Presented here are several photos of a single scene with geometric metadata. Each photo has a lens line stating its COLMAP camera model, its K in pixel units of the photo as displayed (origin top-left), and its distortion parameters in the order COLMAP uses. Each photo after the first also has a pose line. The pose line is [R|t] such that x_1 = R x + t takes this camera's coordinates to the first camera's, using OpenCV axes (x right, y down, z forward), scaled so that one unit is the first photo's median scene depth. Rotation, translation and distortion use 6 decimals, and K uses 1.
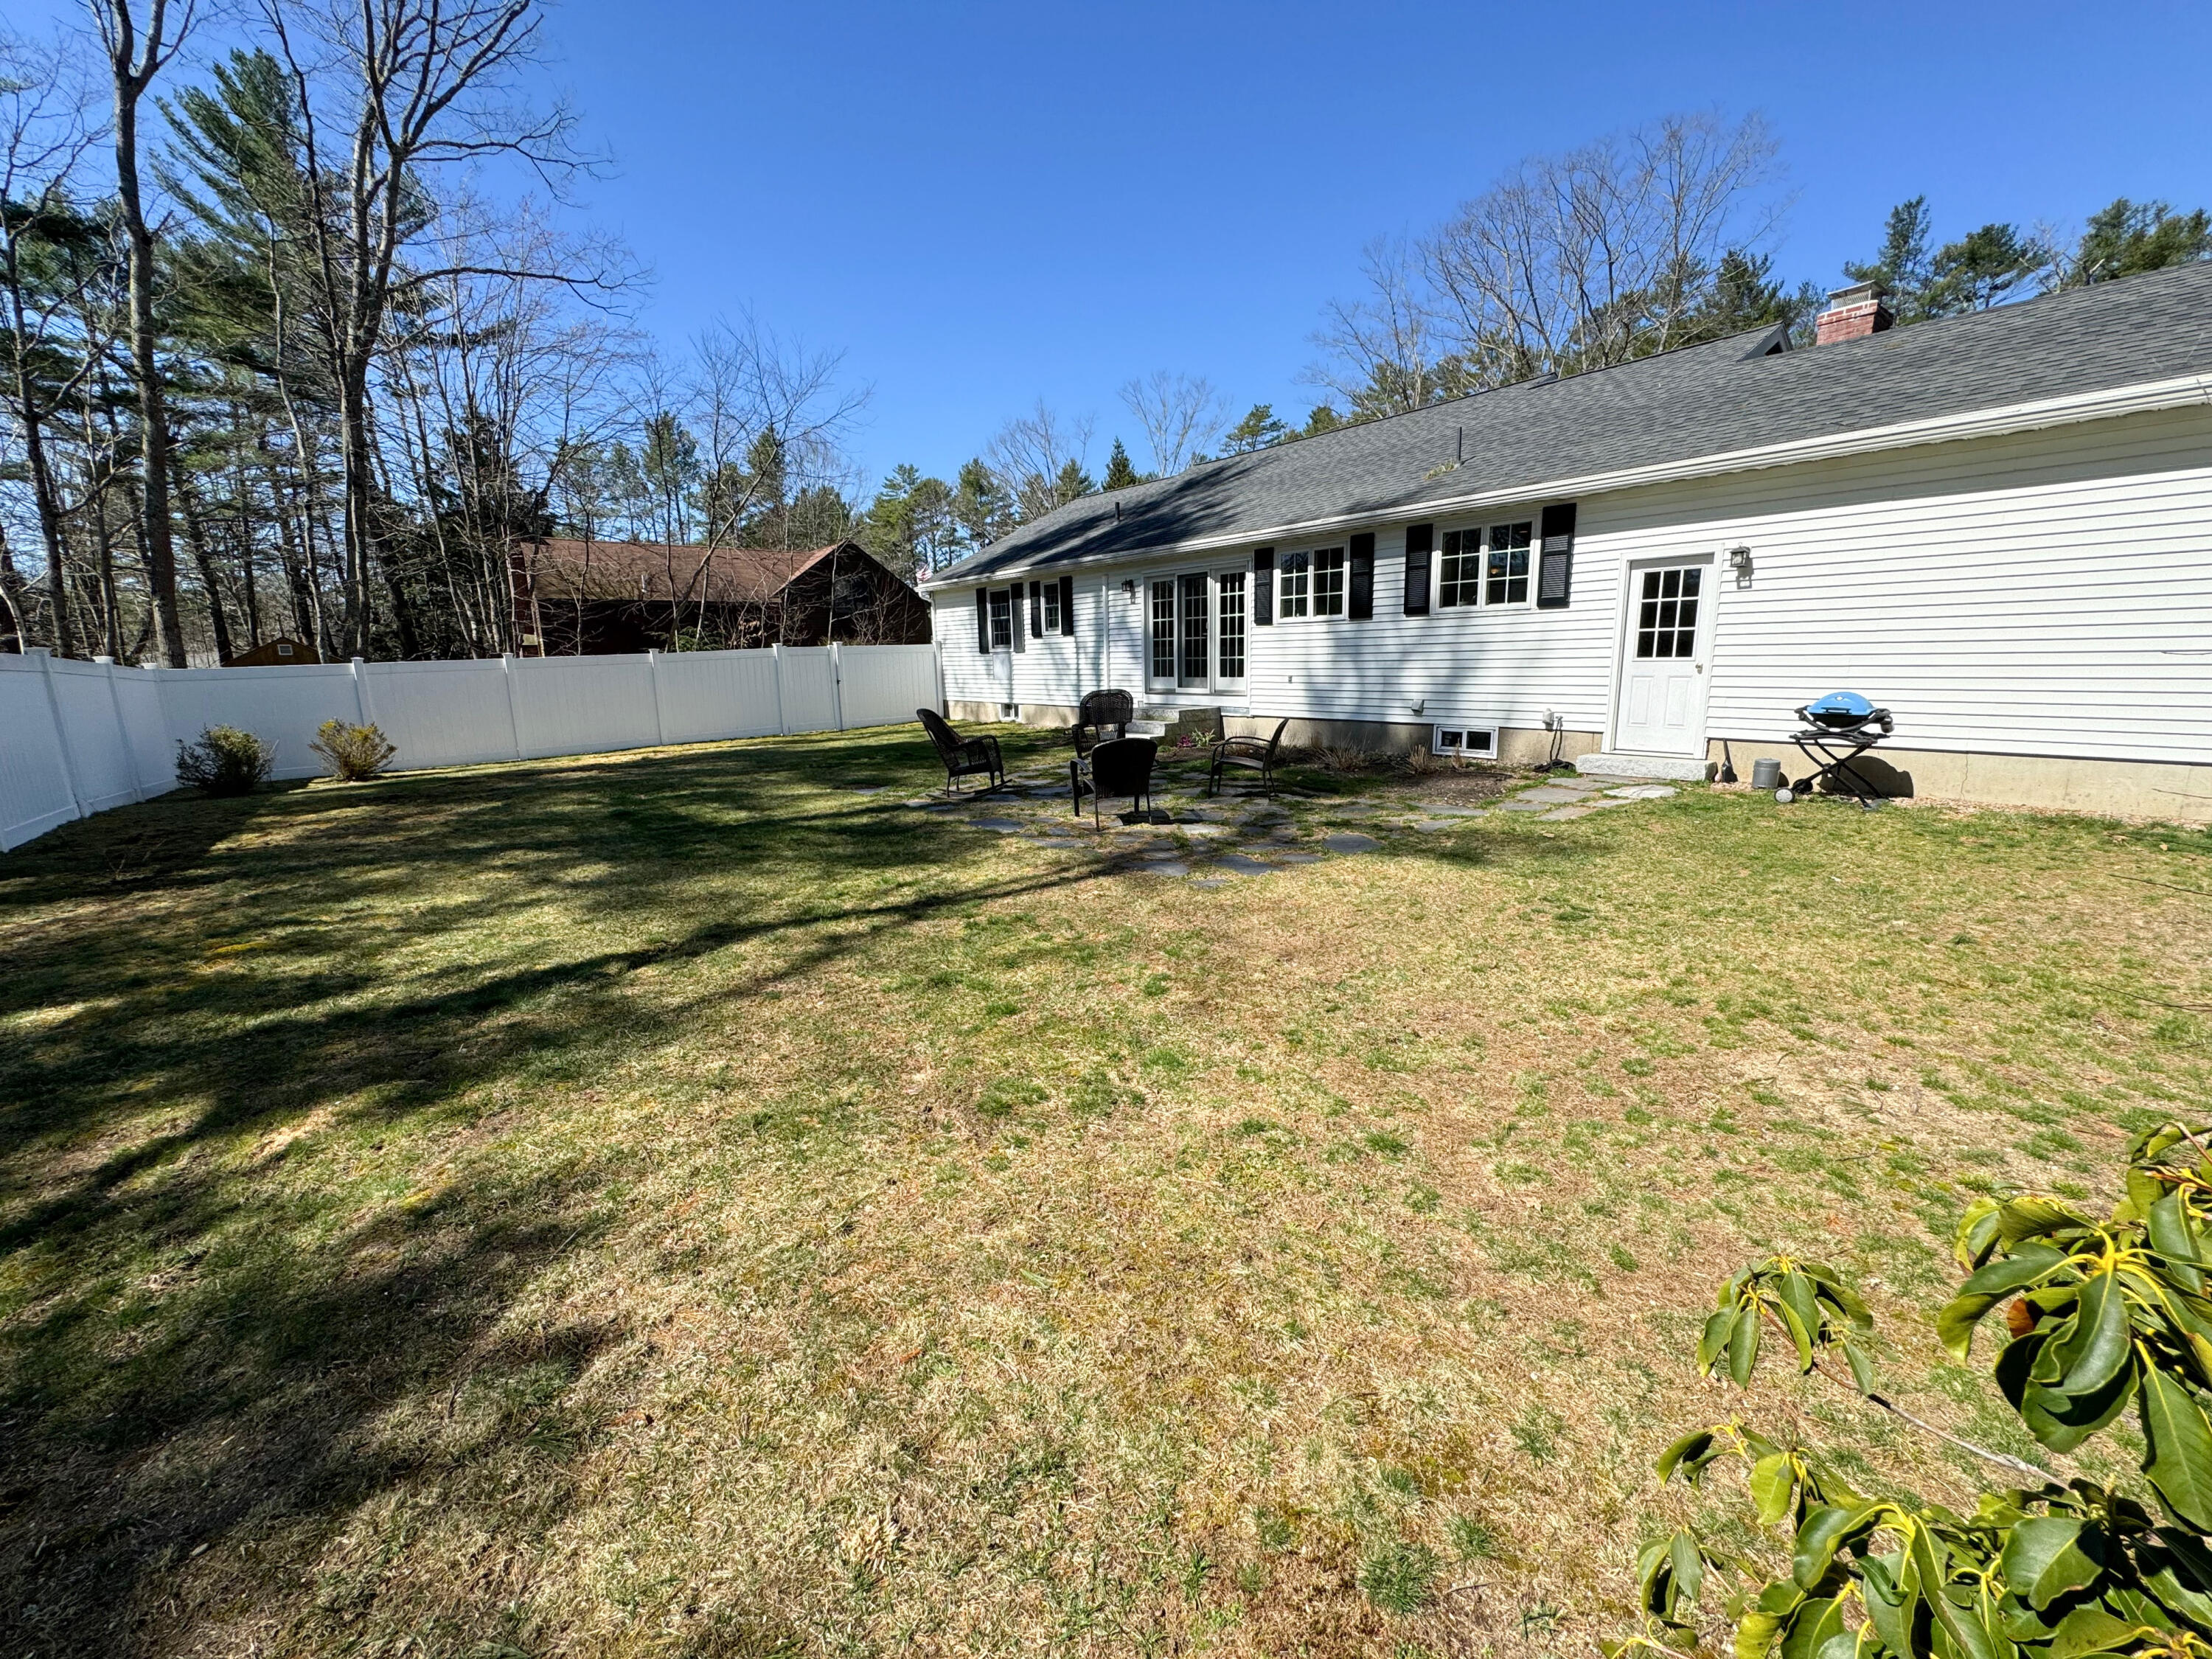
lens RADIAL K [[883.2, 0, 1109.7], [0, 883.2, 827.9], [0, 0, 1]] dist [-0.000620, 0.000190]
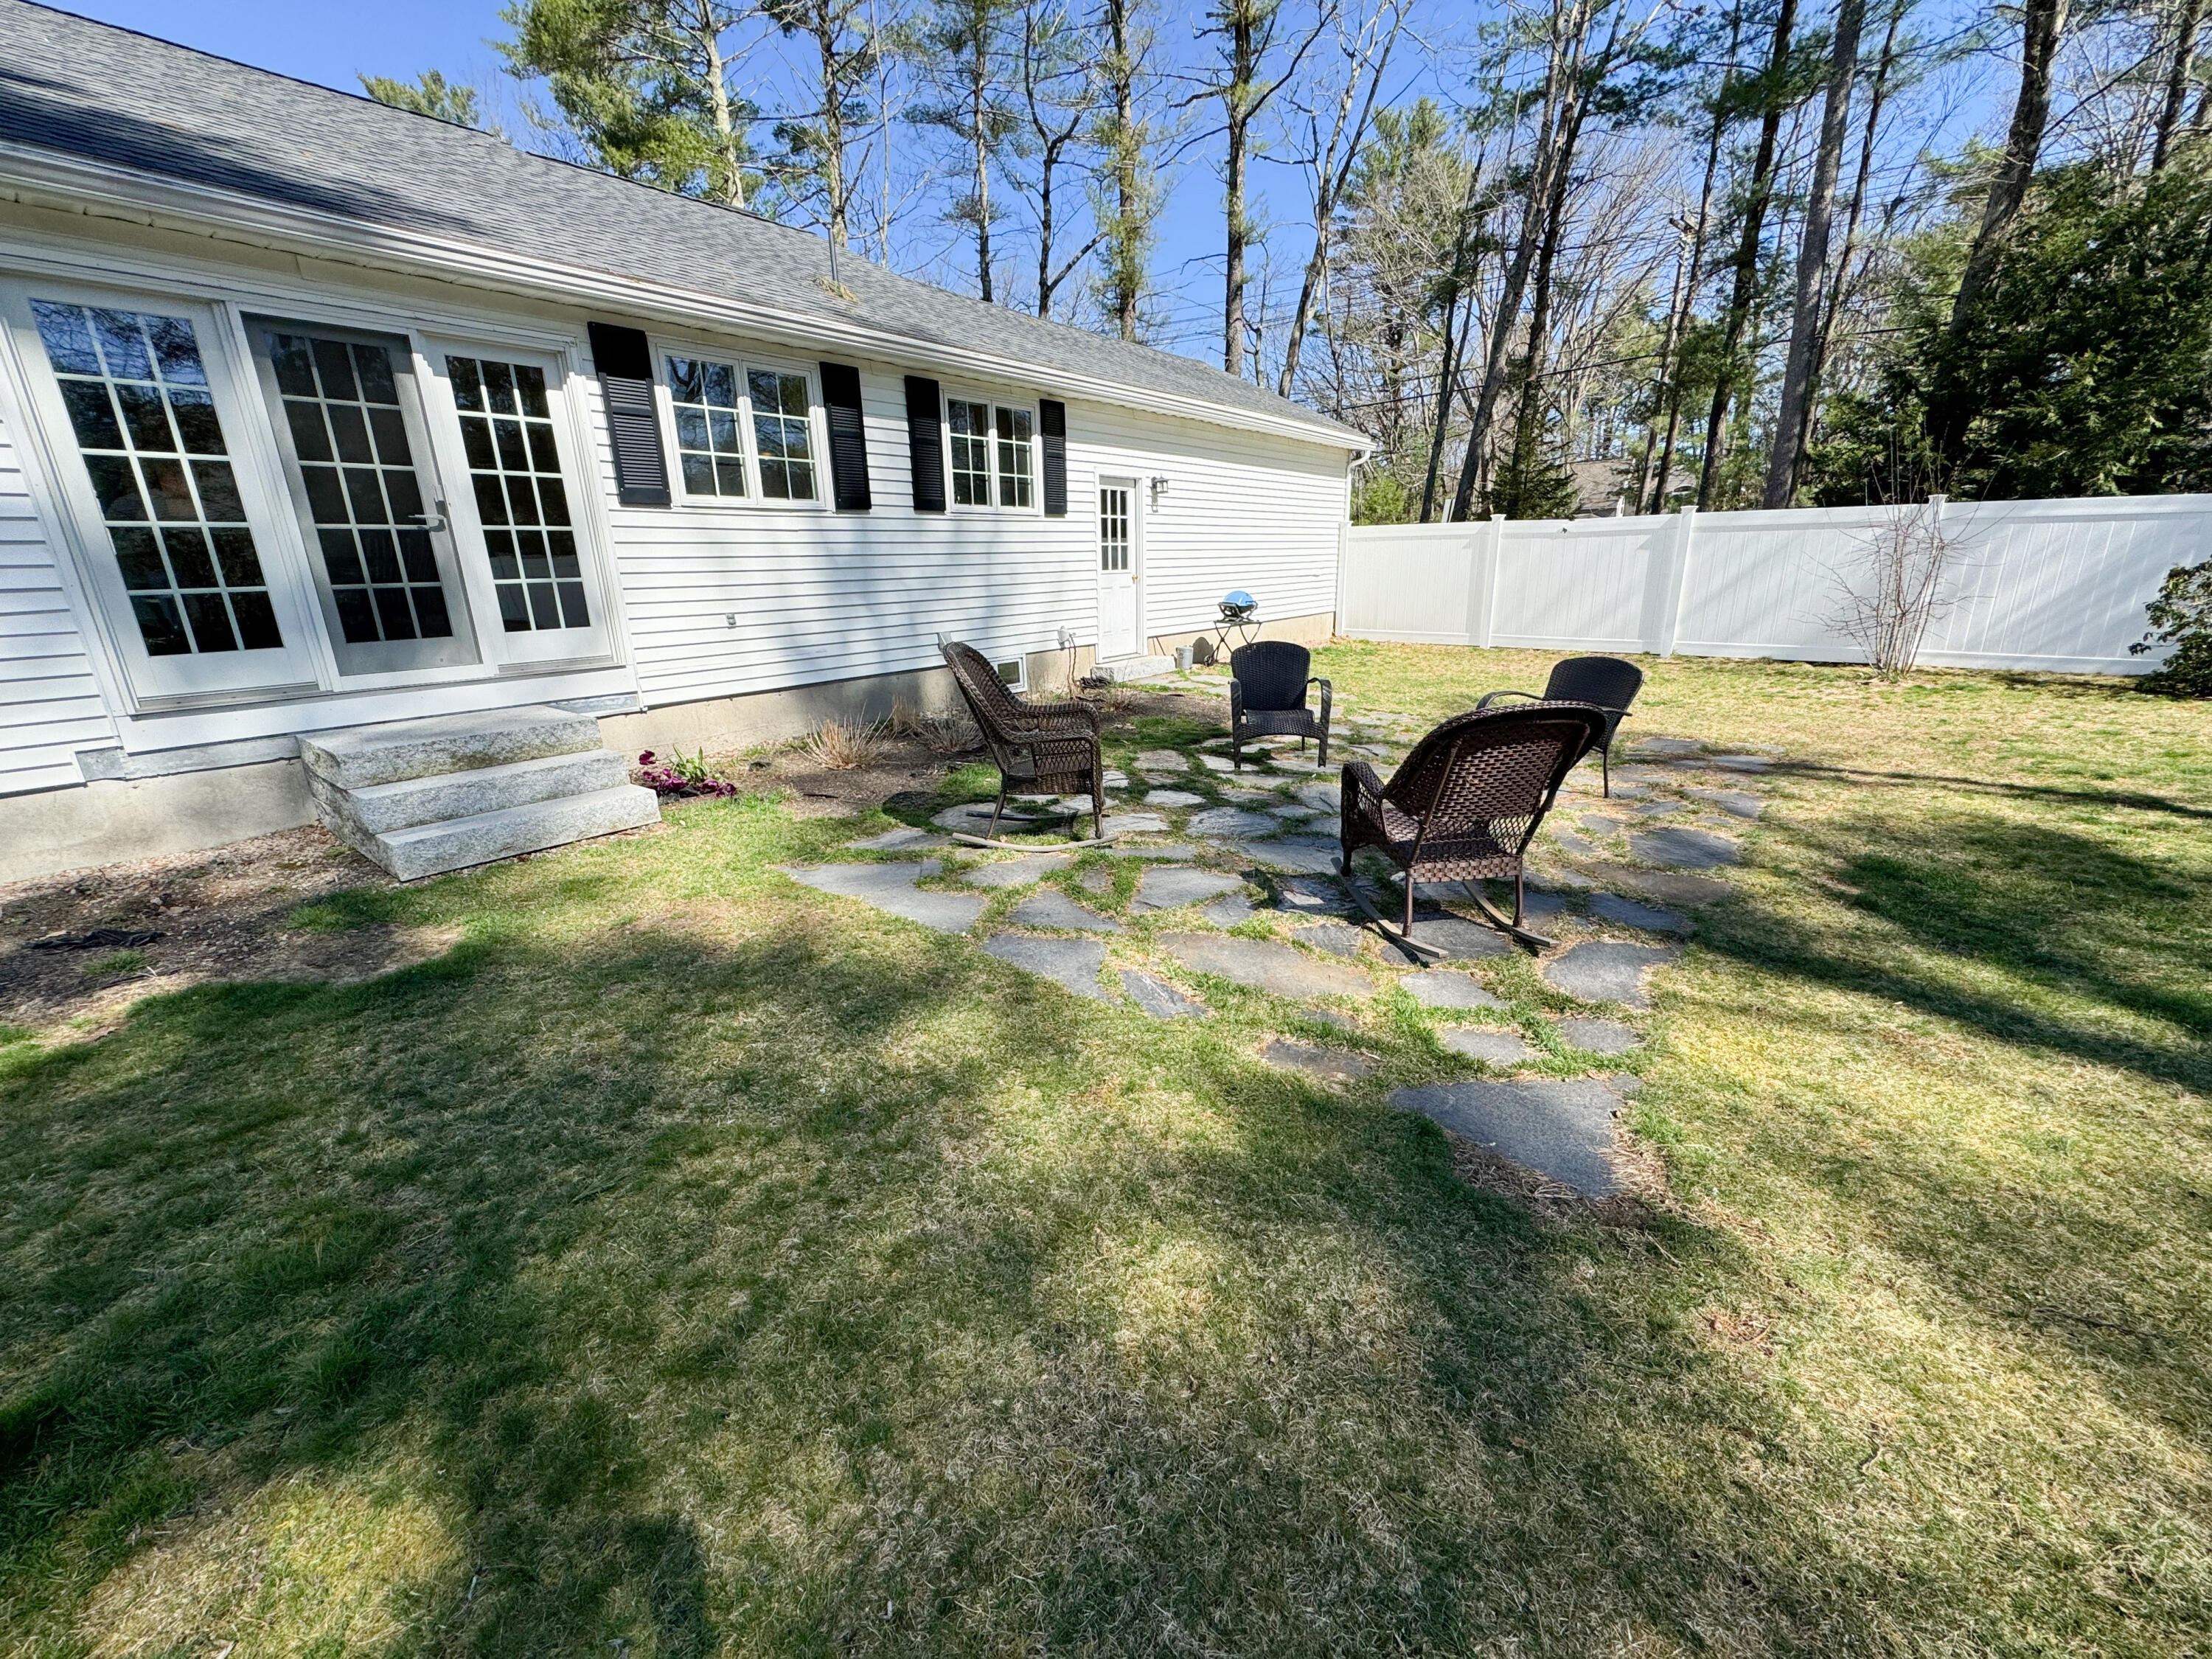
lens RADIAL K [[883.2, 0, 1113.4], [0, 883.2, 827.2], [0, 0, 1]] dist [-0.000620, 0.000190]
pose [[-0.246184, -0.296185, 0.922859, -0.404953], [0.174780, 0.922987, 0.342851, -0.214933], [-0.953334, 0.245702, -0.175458, 1.001440]]
